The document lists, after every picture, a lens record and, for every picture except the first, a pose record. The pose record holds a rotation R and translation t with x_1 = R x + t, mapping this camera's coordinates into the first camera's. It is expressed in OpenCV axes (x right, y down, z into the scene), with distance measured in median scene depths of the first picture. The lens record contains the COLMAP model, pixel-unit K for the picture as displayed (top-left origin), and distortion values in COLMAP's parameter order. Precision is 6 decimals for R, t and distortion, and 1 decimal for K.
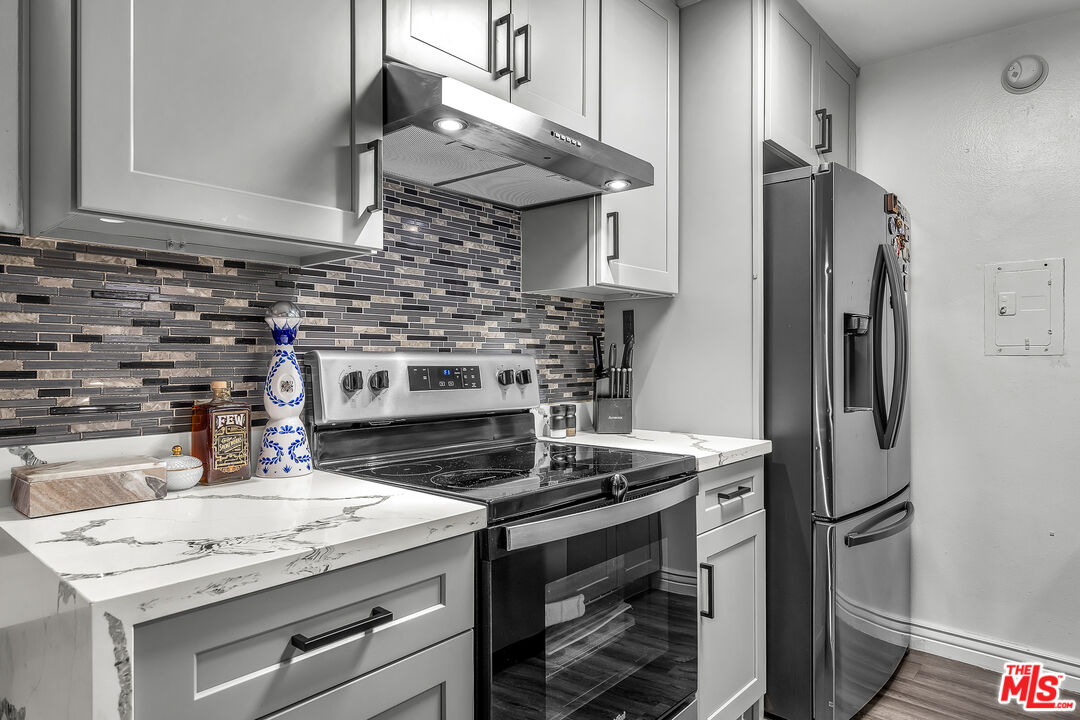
lens RADIAL K [[649.3, 0, 542.3], [0, 649.3, 355.8], [0, 0, 1]] dist [-0.000429, 0.000672]
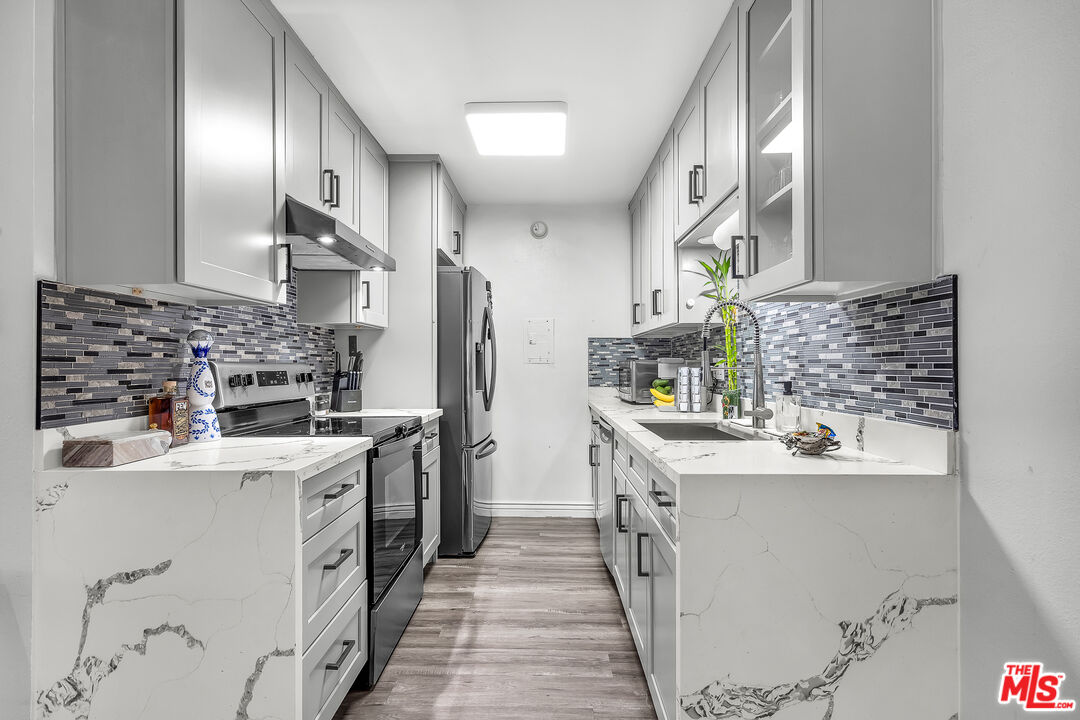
lens RADIAL K [[518.5, 0, 538.9], [0, 518.5, 363.8], [0, 0, 1]] dist [0.001406, 0.000056]
pose [[0.761921, -0.001006, 0.647670, -0.467904], [-0.000438, 0.999998, 0.002070, -0.004339], [-0.647670, -0.001861, 0.761918, -0.377442]]
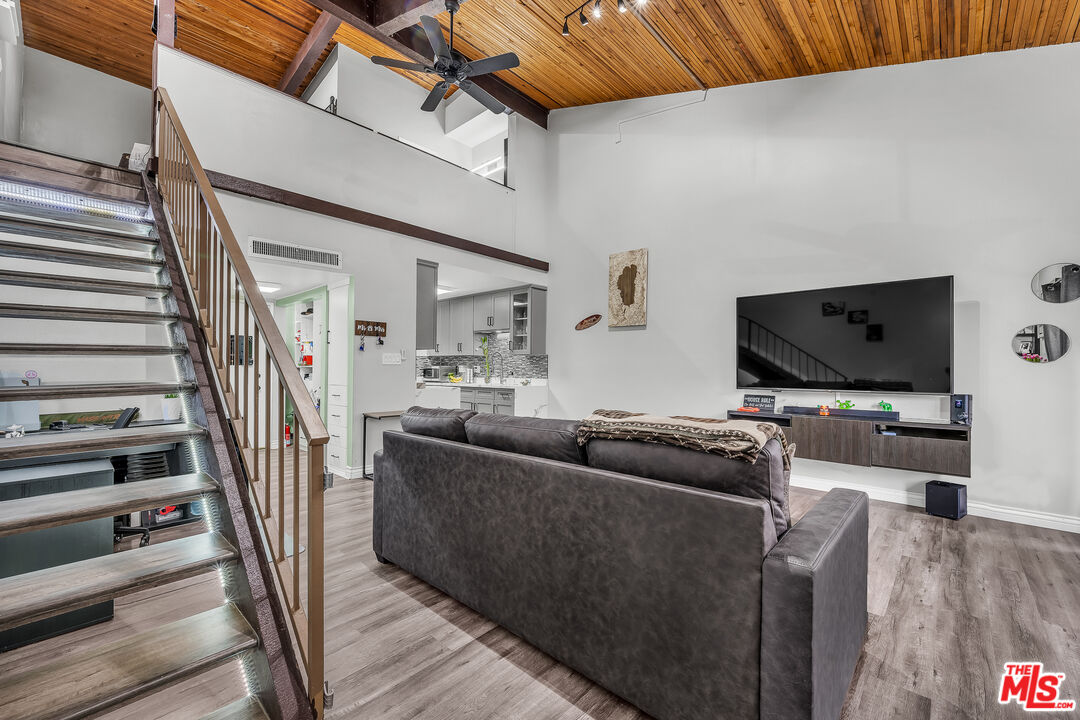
lens RADIAL K [[437.5, 0, 541.4], [0, 437.5, 365.8], [0, 0, 1]] dist [0.000479, 0.000035]
pose [[0.032785, 0.008169, 0.999429, -3.280705], [-0.015835, 0.999845, -0.007653, 0.002198], [-0.999337, -0.015575, 0.032909, -0.284475]]
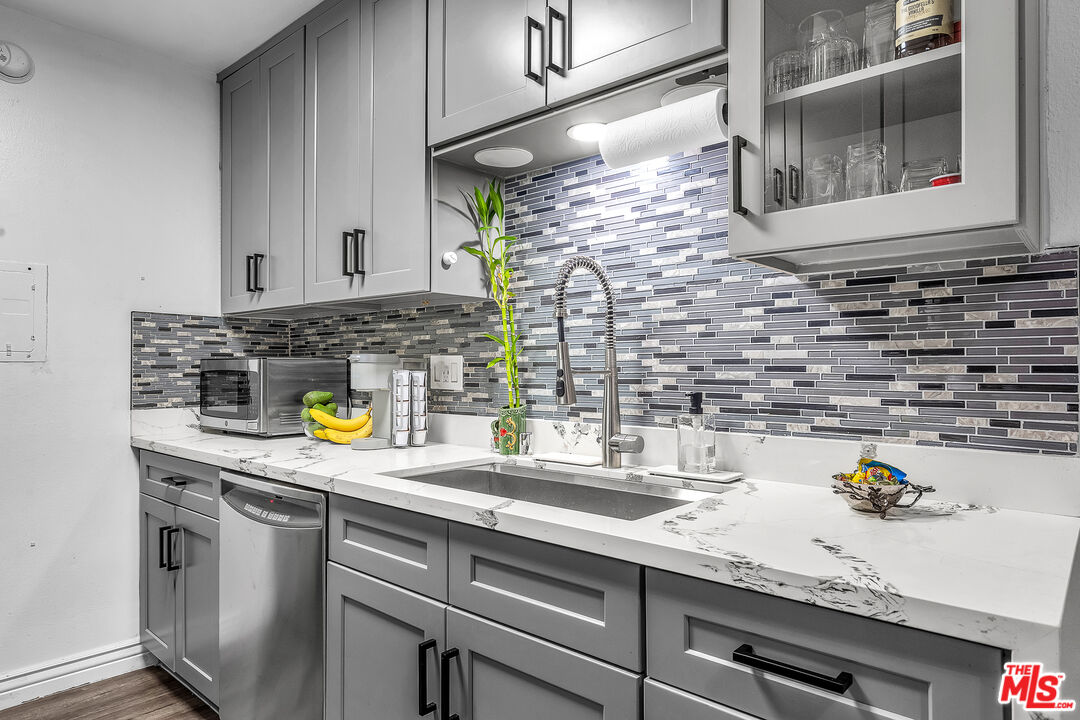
lens RADIAL K [[649.3, 0, 538.9], [0, 649.3, 361.5], [0, 0, 1]] dist [-0.000429, 0.000672]
pose [[0.009524, 0.007169, 0.999929, -0.249926], [-0.007098, 0.999950, -0.007101, 0.000332], [-0.999929, -0.007030, 0.009574, 0.301316]]
